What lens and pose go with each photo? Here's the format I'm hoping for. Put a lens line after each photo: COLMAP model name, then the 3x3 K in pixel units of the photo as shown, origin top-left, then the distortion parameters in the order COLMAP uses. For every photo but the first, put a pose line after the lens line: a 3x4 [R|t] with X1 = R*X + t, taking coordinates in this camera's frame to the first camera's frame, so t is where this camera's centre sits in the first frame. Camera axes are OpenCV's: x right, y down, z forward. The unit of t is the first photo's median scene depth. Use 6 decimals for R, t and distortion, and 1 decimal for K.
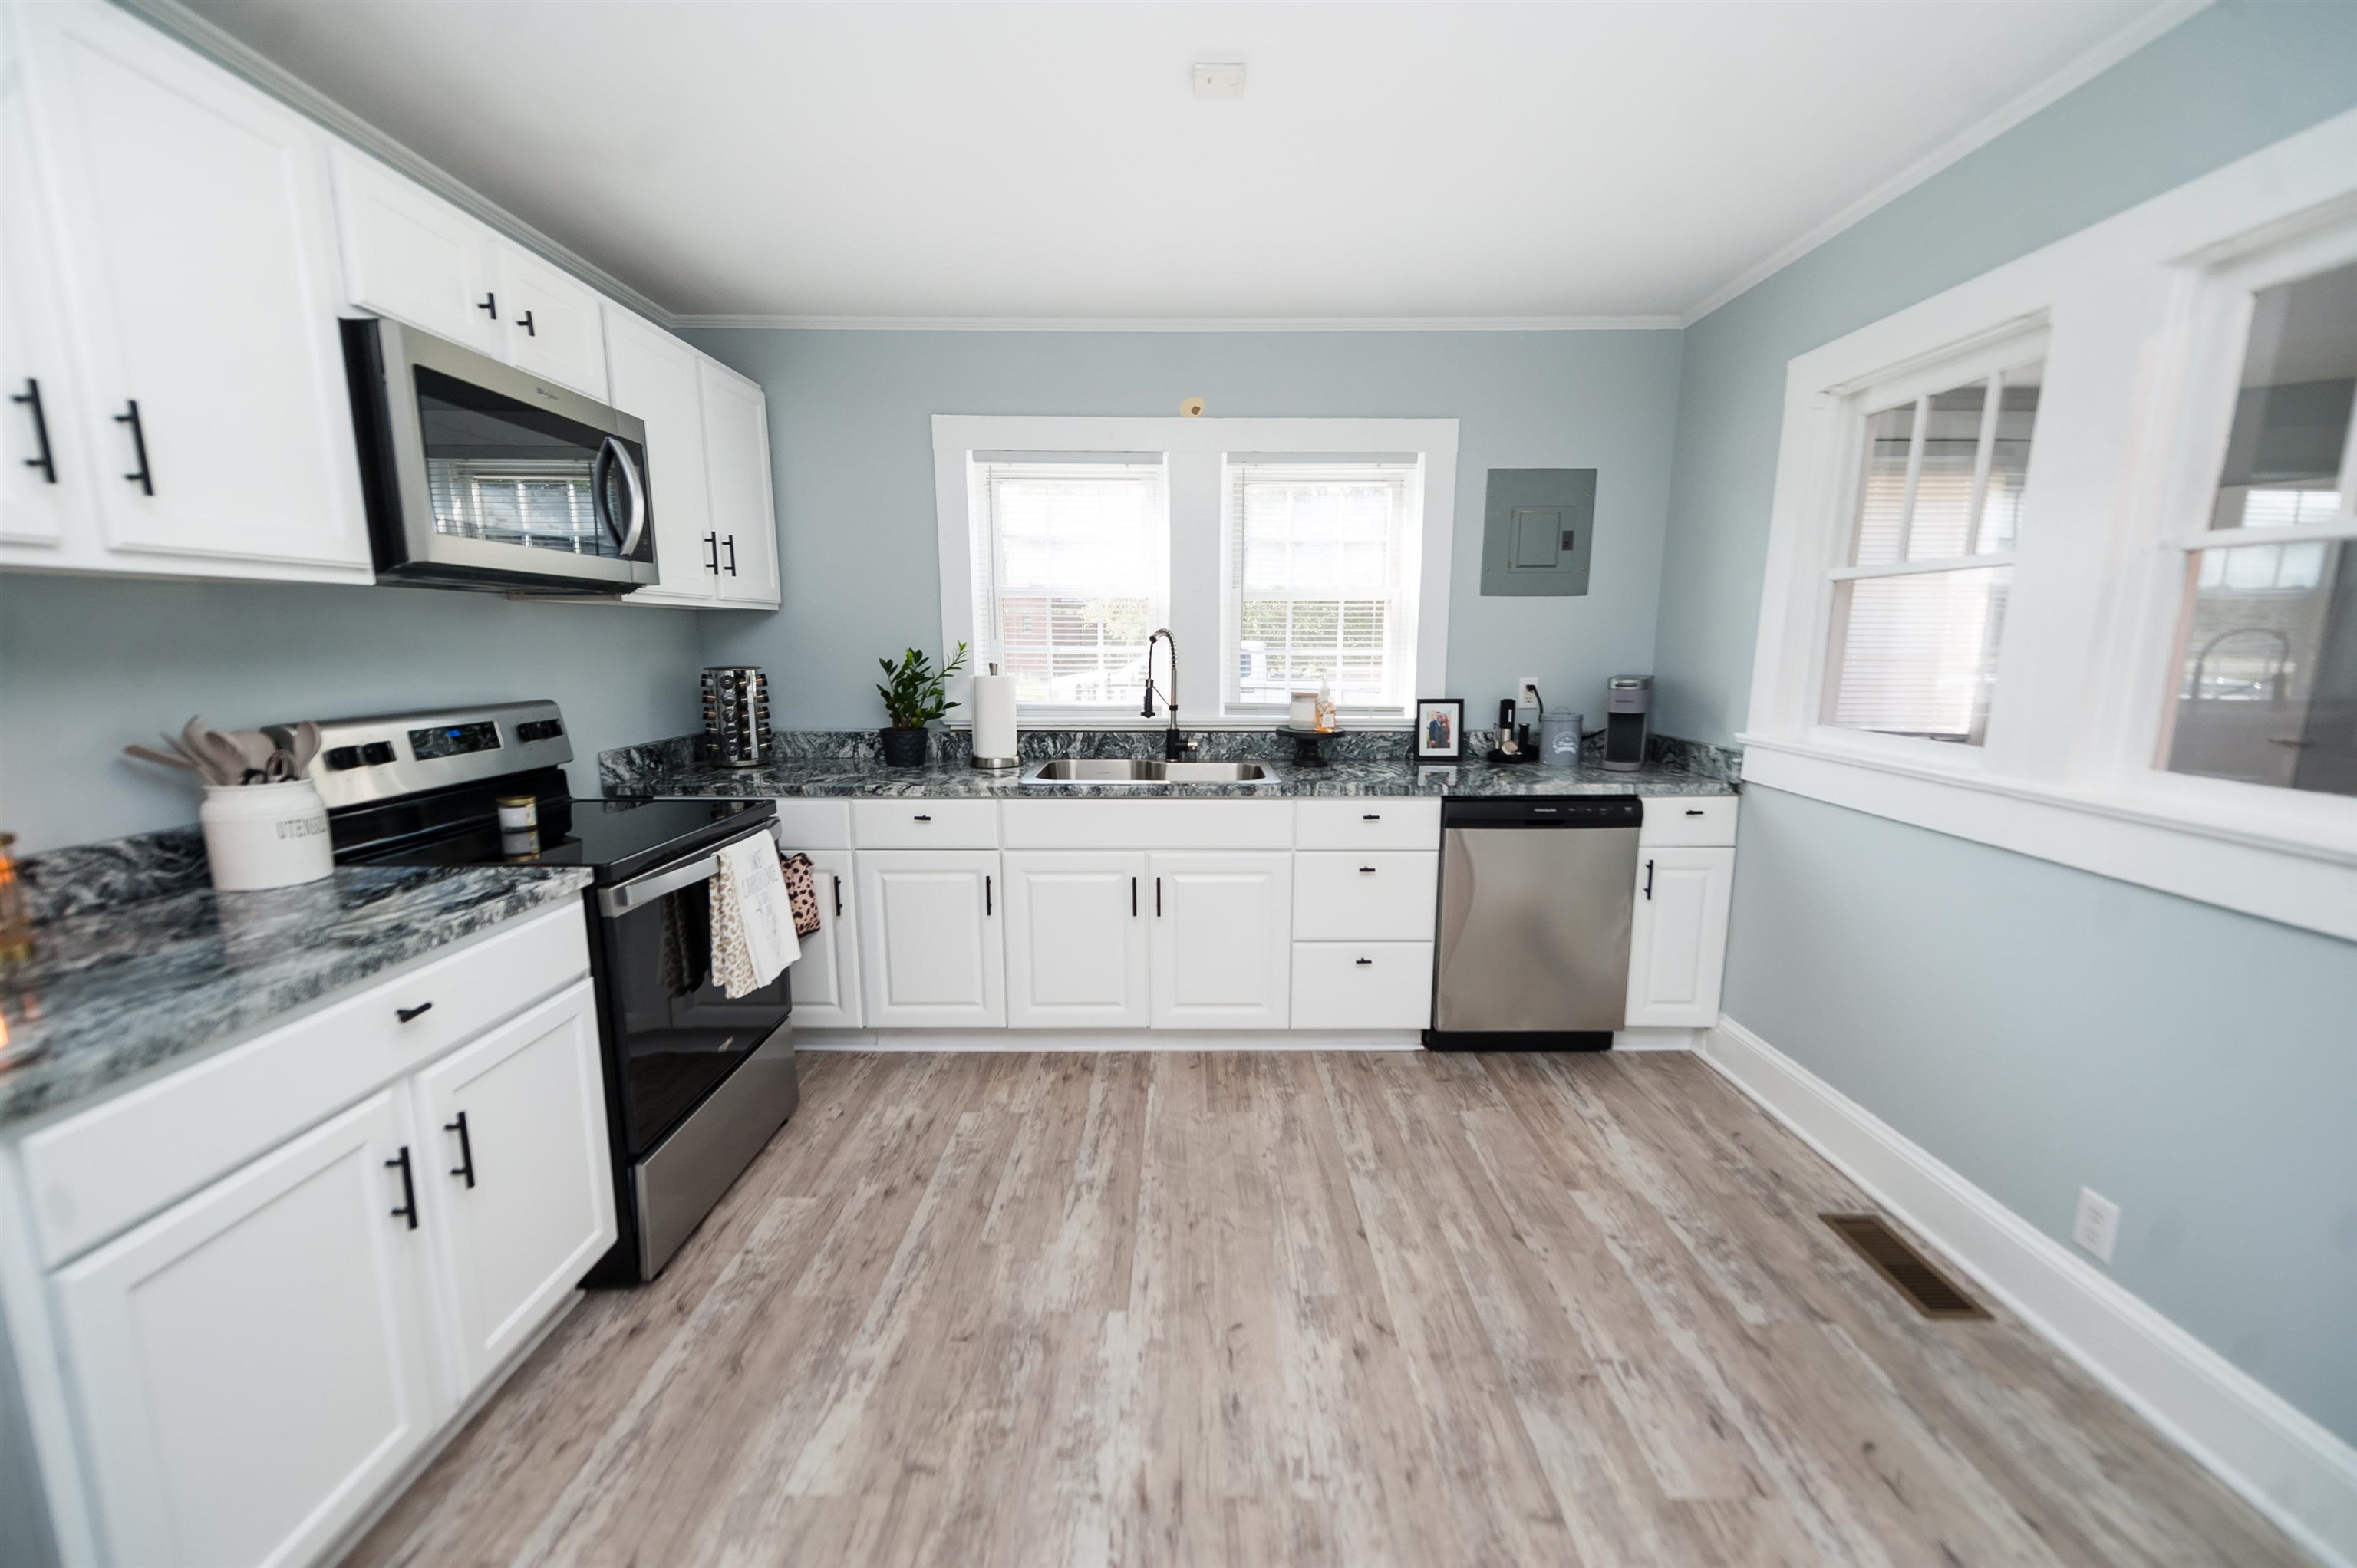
lens RADIAL K [[924.6, 0, 1182.7], [0, 924.6, 789.8], [0, 0, 1]] dist [0.017420, -0.006781]
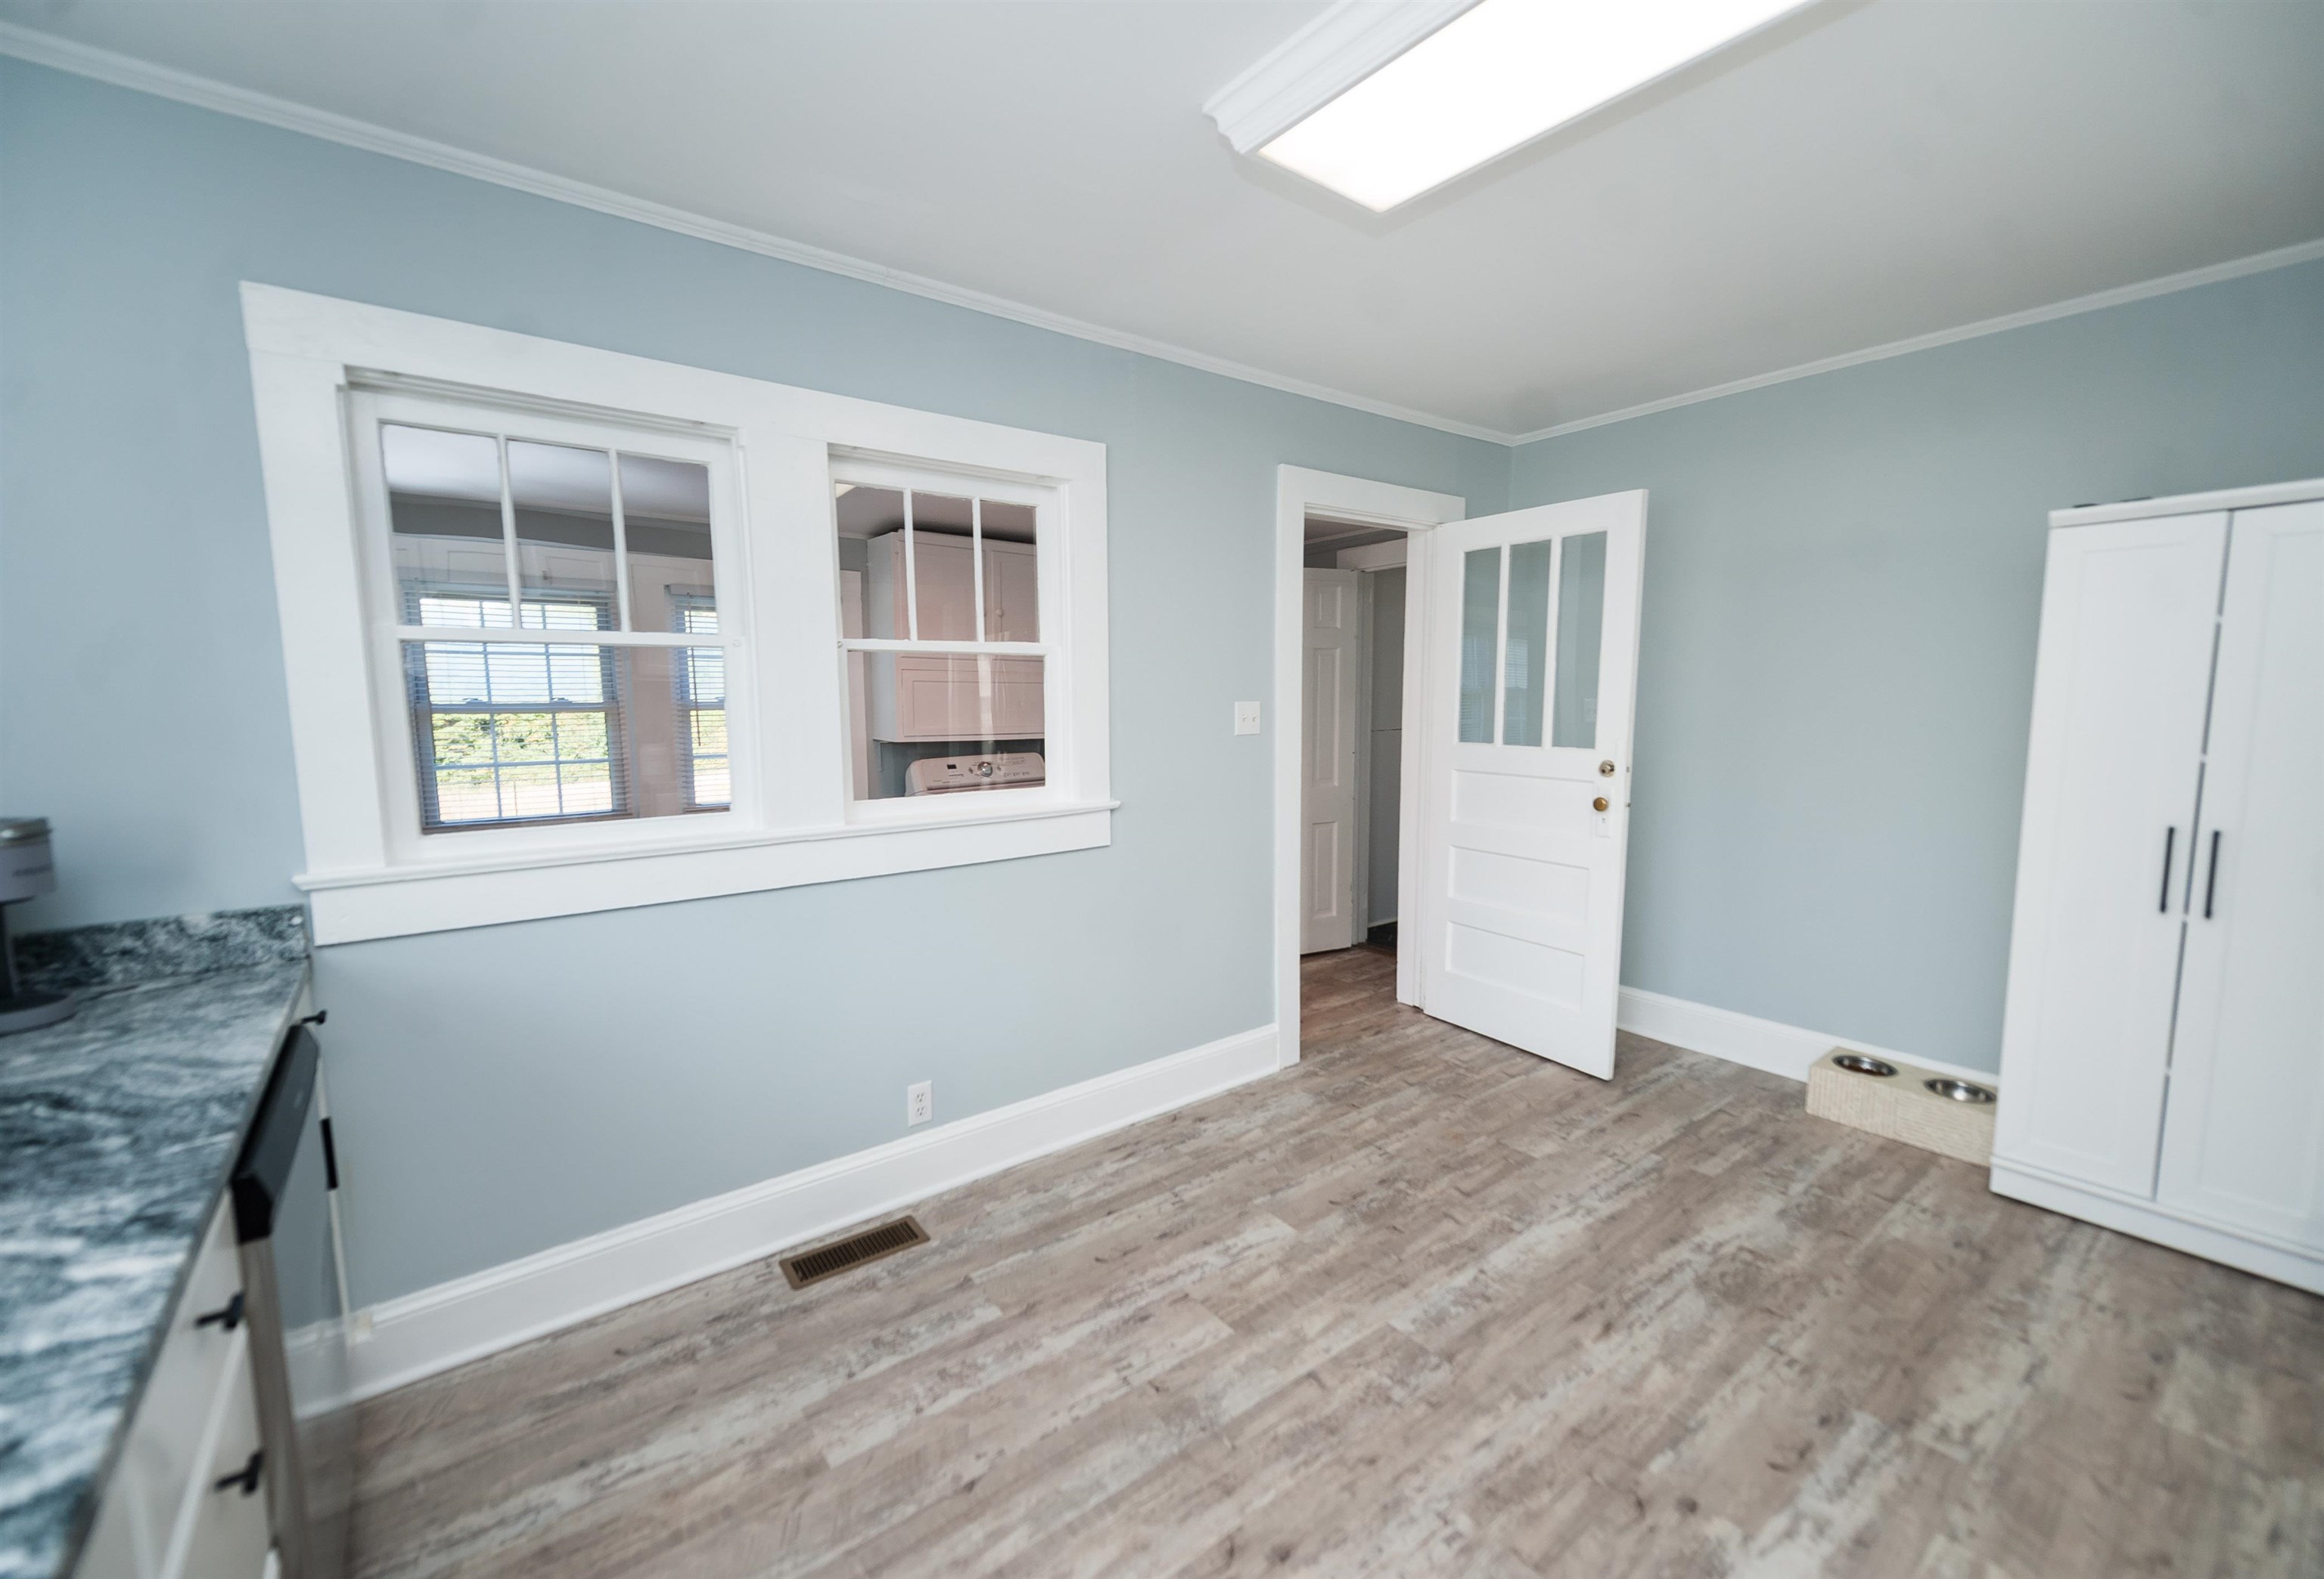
lens RADIAL K [[925.8, 0, 1142.3], [0, 925.8, 794.0], [0, 0, 1]] dist [0.016131, -0.008427]
pose [[-0.602186, -0.084238, 0.793899, -0.216489], [0.139404, 0.968046, 0.208457, -0.160713], [-0.786091, 0.236203, -0.571200, 0.884345]]
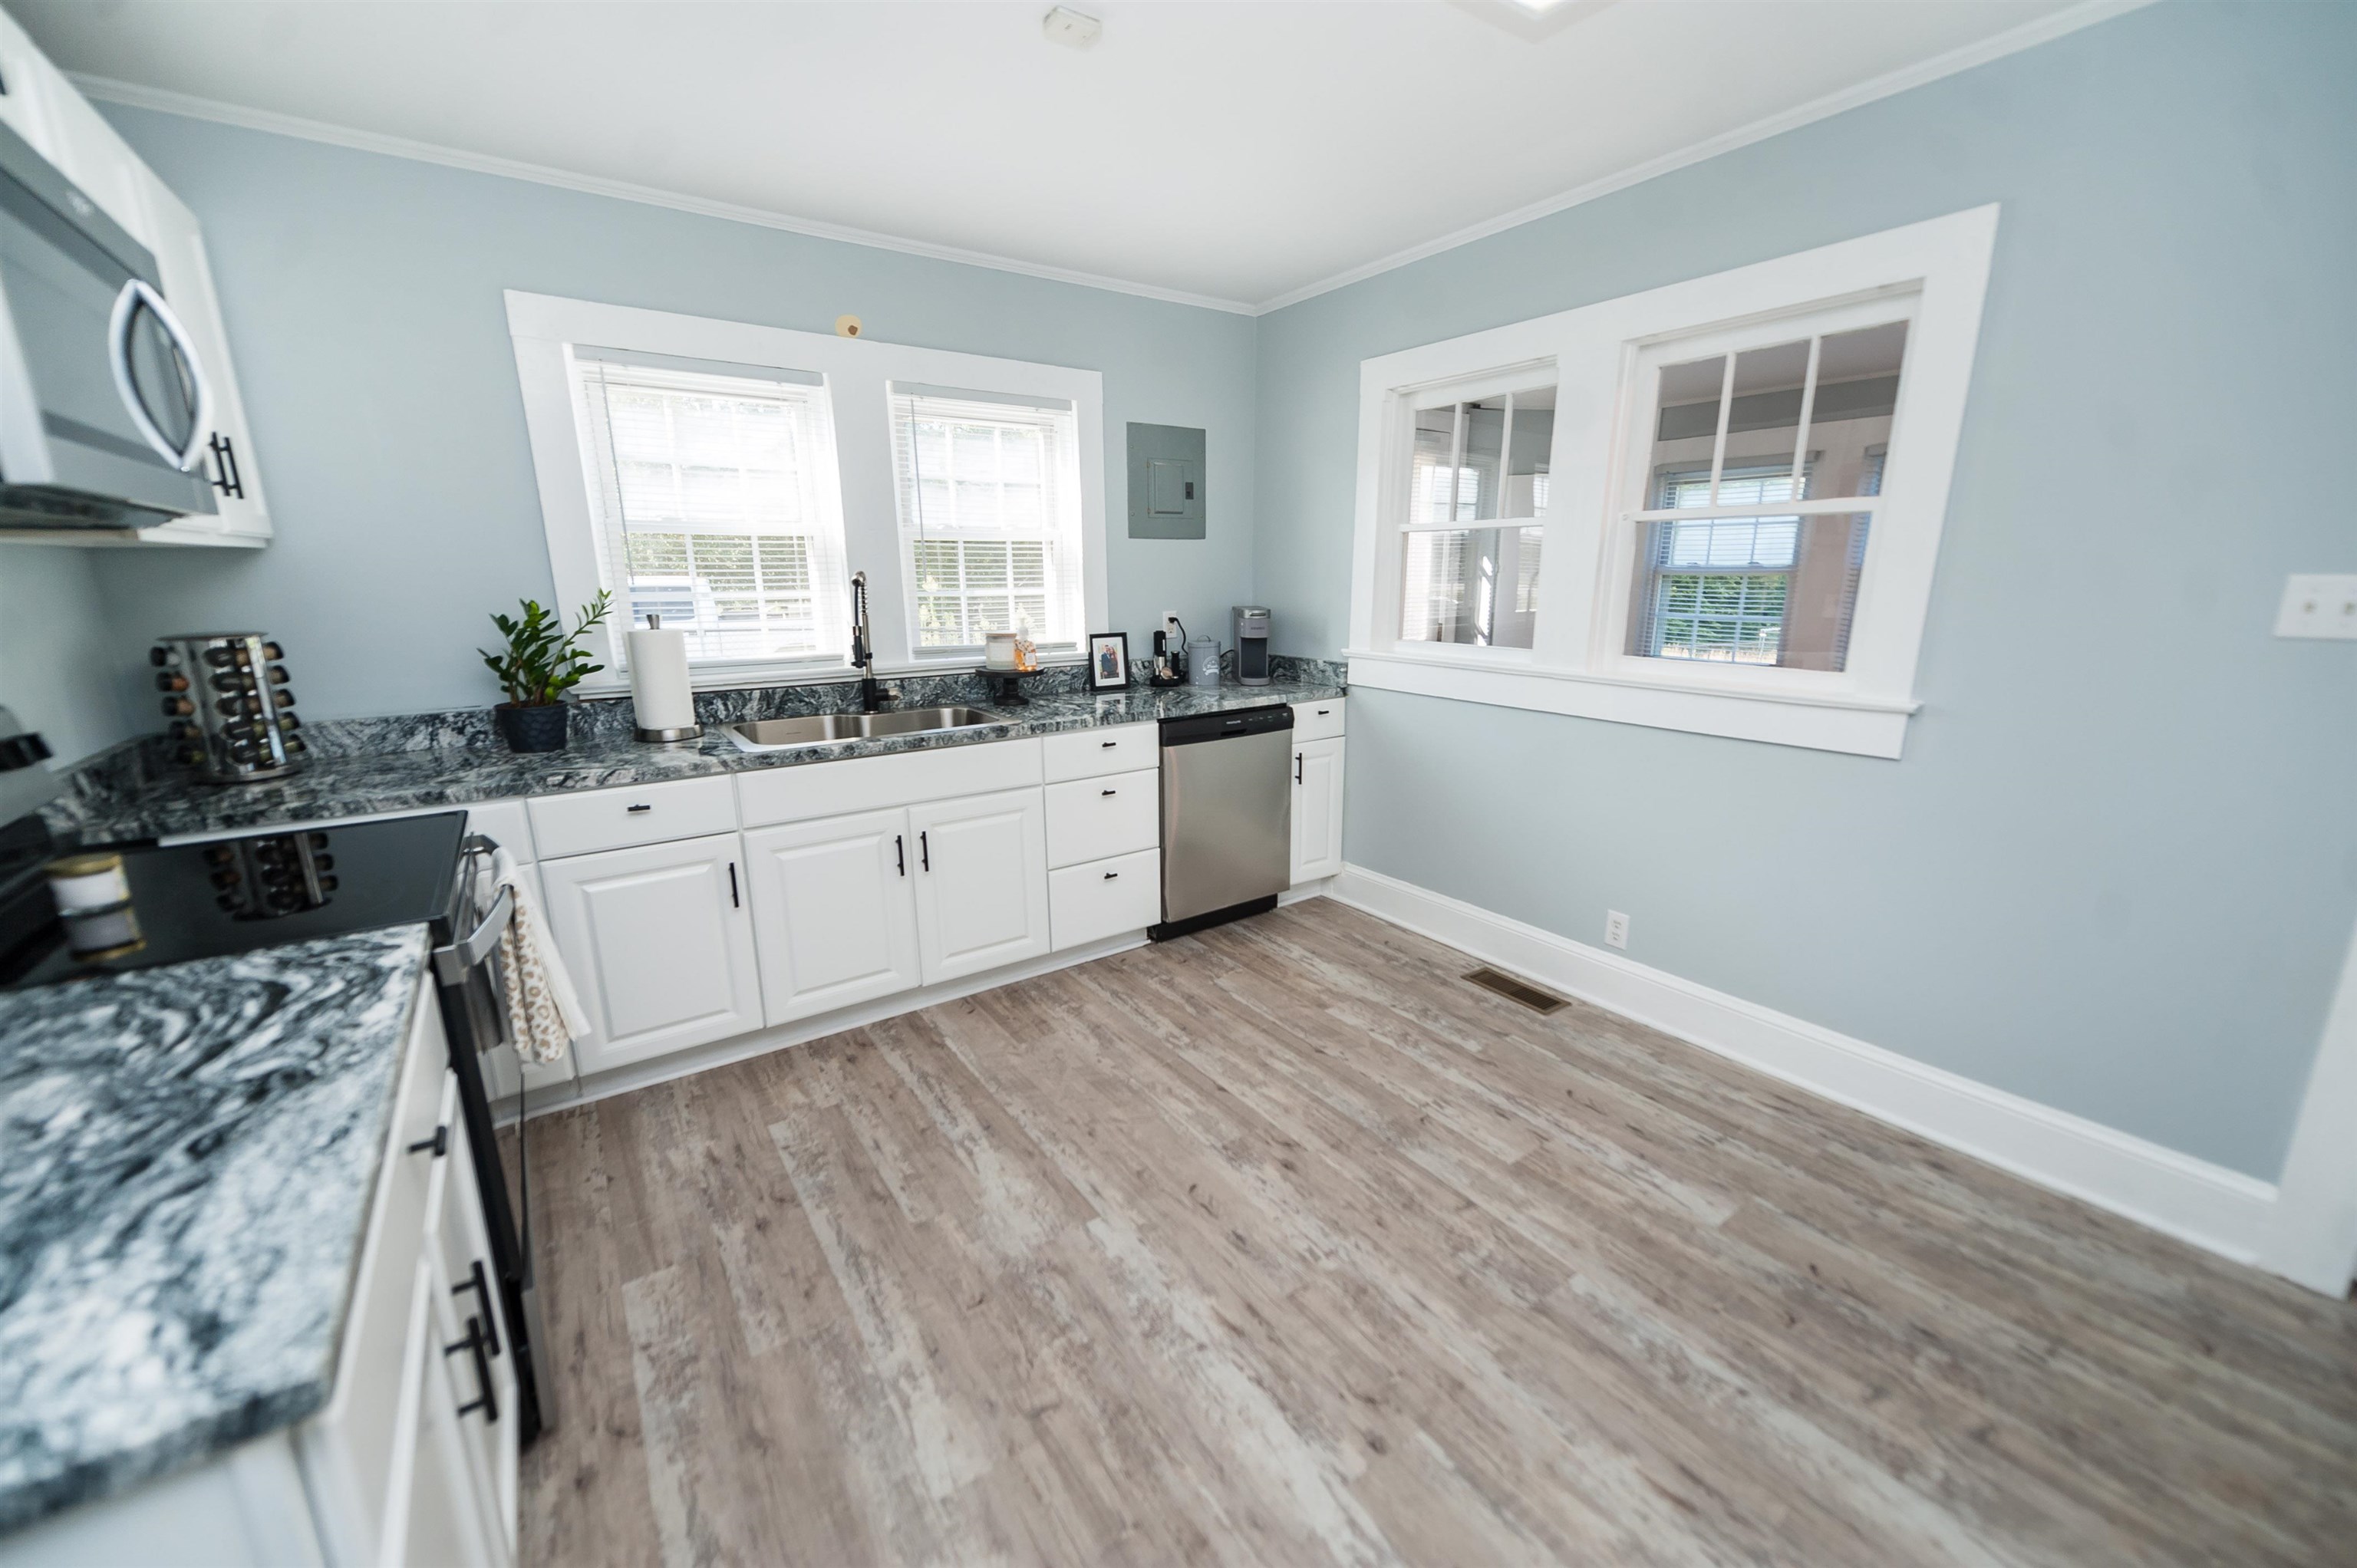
lens RADIAL K [[924.6, 0, 1182.7], [0, 924.6, 789.8], [0, 0, 1]] dist [0.017420, -0.006781]
pose [[0.818265, -0.141958, 0.557037, -0.338212], [0.102413, 0.989526, 0.101736, -0.019694], [-0.565644, -0.026199, 0.824233, 0.045526]]
